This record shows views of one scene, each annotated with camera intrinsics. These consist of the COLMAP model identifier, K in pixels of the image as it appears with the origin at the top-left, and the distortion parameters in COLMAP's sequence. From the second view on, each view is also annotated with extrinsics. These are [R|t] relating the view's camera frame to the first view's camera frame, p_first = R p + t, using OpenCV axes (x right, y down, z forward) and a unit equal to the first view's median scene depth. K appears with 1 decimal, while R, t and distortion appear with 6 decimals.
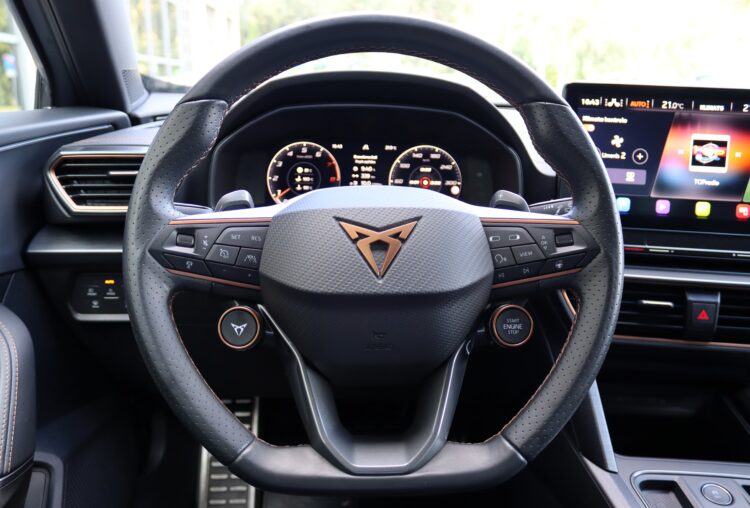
lens RADIAL K [[637.1, 0, 365.2], [0, 637.1, 240.1], [0, 0, 1]] dist [-0.172457, 0.159899]
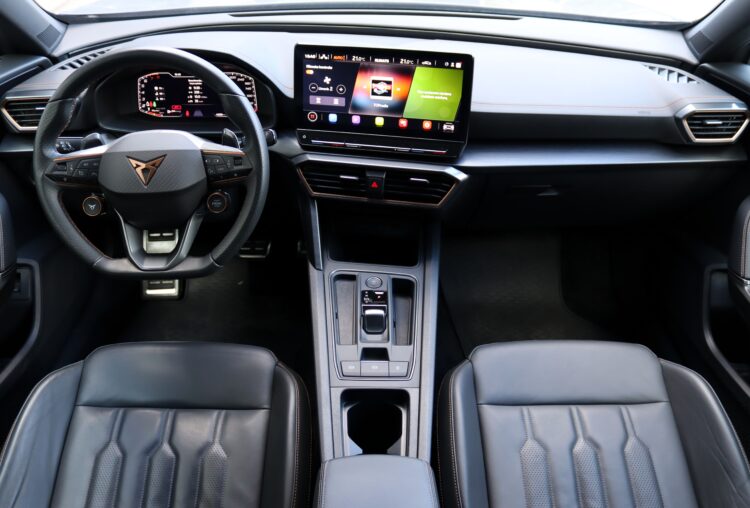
lens RADIAL K [[637.1, 0, 365.2], [0, 637.1, 240.1], [0, 0, 1]] dist [-0.172457, 0.159899]
pose [[0.999578, -0.001039, -0.029038, 0.568141], [0.010388, 0.946093, 0.323730, -0.304870], [0.027137, -0.323895, 0.945704, -0.732270]]
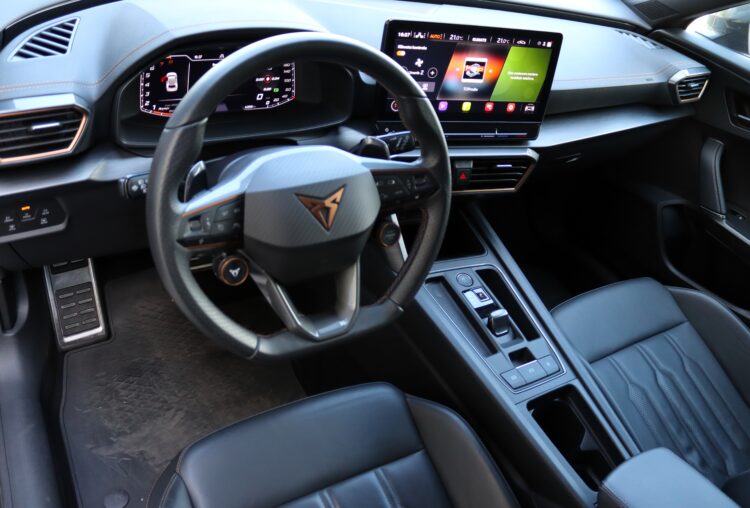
lens RADIAL K [[618.8, 0, 376.1], [0, 618.8, 233.4], [0, 0, 1]] dist [-0.125532, 0.002055]
pose [[0.868305, -0.178172, 0.462927, -0.395084], [-0.034465, 0.909336, 0.414632, -0.387469], [-0.494832, -0.375982, 0.783440, -0.184071]]
